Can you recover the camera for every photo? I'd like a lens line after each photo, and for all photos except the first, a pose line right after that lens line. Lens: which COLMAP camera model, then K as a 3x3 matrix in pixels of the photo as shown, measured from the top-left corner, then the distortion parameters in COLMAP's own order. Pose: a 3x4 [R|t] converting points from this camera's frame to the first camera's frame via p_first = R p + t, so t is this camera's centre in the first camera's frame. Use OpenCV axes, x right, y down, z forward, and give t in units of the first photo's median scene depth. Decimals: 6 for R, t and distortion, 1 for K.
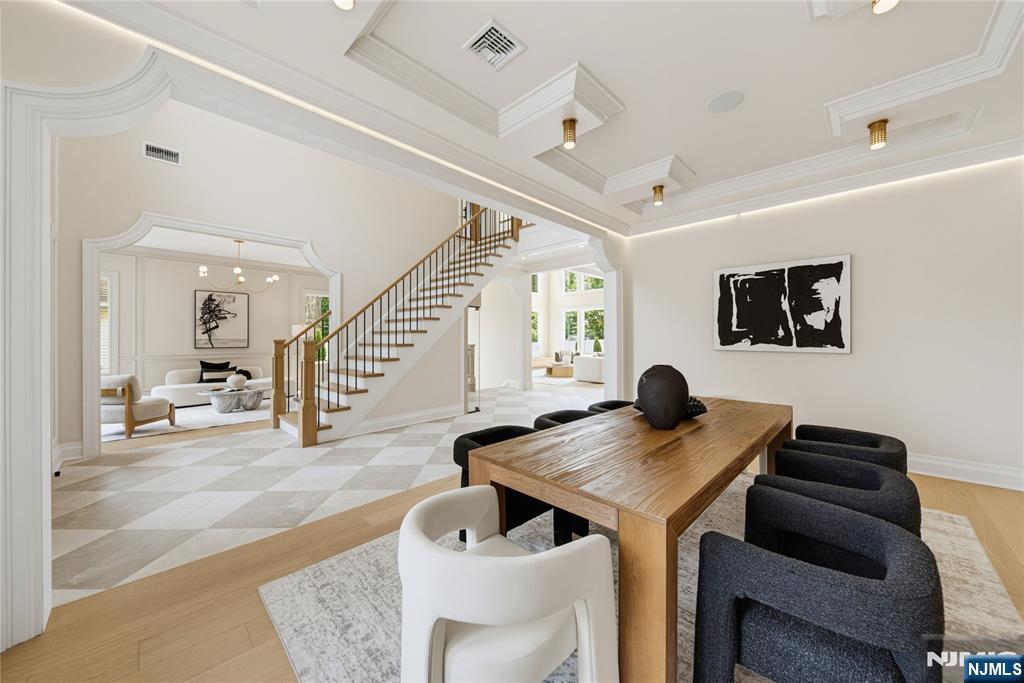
lens RADIAL K [[365.9, 0, 516.8], [0, 365.9, 337.5], [0, 0, 1]] dist [0.002114, 0.000071]
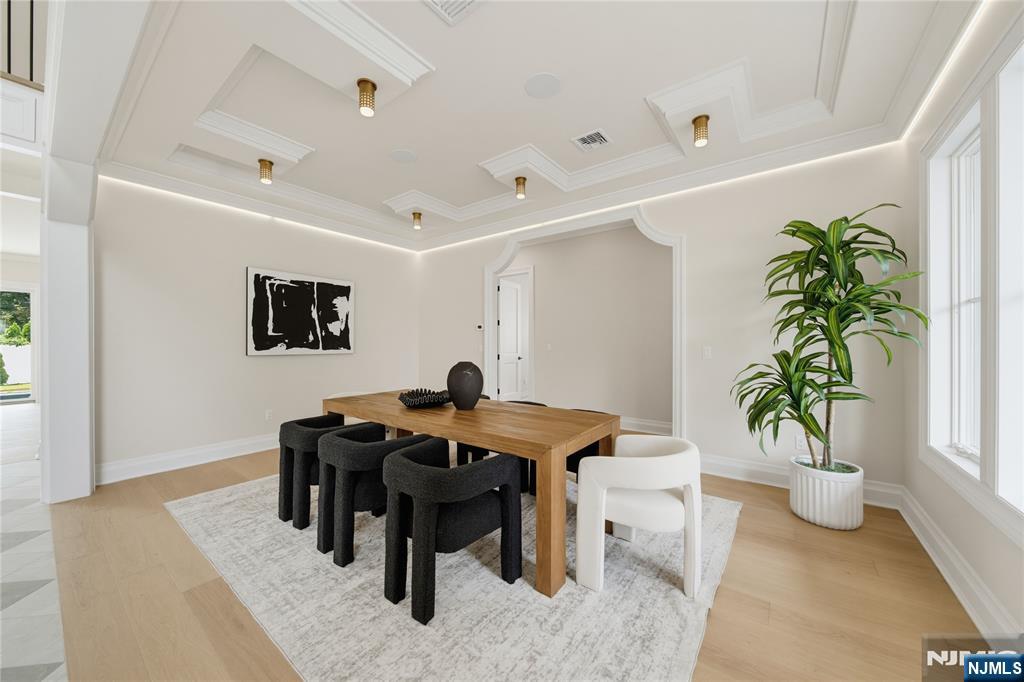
lens RADIAL K [[365.9, 0, 515.3], [0, 365.9, 341.8], [0, 0, 1]] dist [0.002114, 0.000071]
pose [[-0.127588, 0.003619, 0.991821, -0.495138], [0.001849, 0.999992, -0.003411, 0.005003], [-0.991826, 0.001399, -0.127594, 0.520911]]
